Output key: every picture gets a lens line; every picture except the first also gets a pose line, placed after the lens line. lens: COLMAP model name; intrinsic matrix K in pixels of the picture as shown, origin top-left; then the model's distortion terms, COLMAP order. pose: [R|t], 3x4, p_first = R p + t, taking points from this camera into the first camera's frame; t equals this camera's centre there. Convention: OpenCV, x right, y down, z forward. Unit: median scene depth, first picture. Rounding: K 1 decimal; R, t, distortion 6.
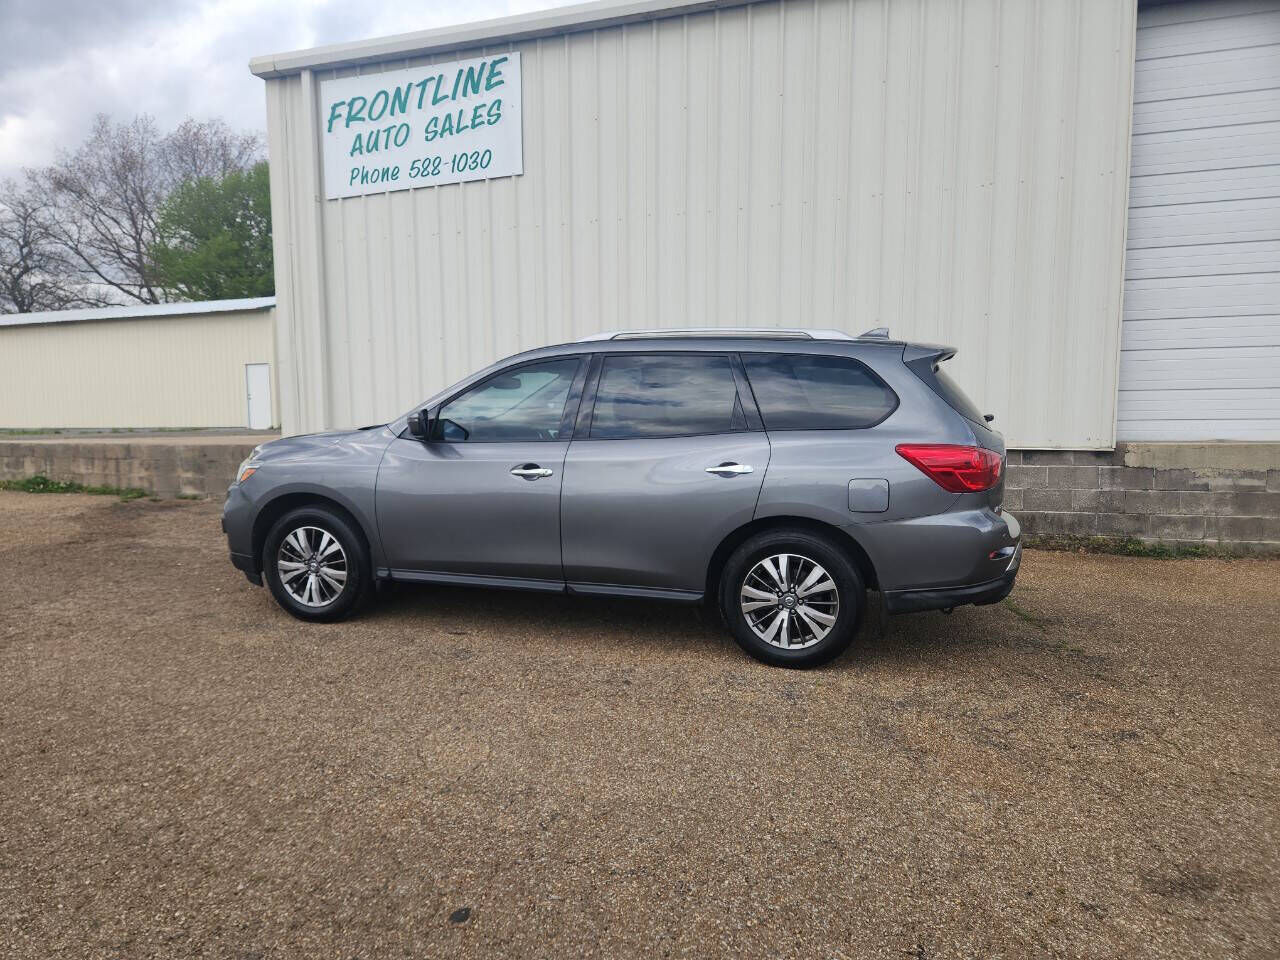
lens RADIAL K [[822.7, 0, 619.4], [0, 822.7, 499.3], [0, 0, 1]] dist [0.061378, -0.055688]
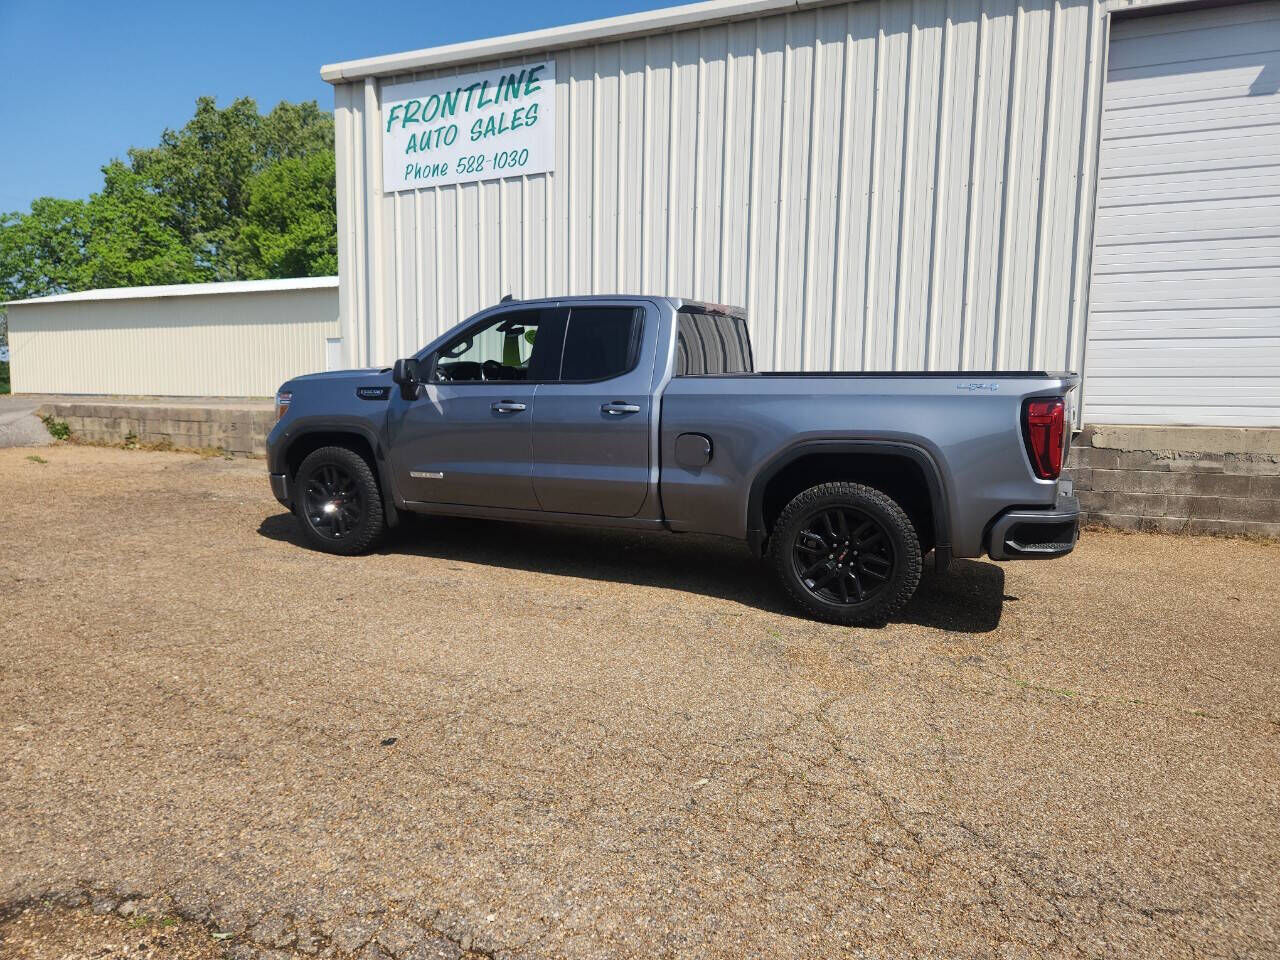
lens RADIAL K [[826.1, 0, 641.8], [0, 826.1, 478.6], [0, 0, 1]] dist [0.062636, -0.059639]
pose [[0.997228, 0.027193, -0.069265, 0.084455], [-0.027230, 0.999629, 0.000408, 0.013733], [0.069250, 0.001479, 0.997598, -0.095571]]
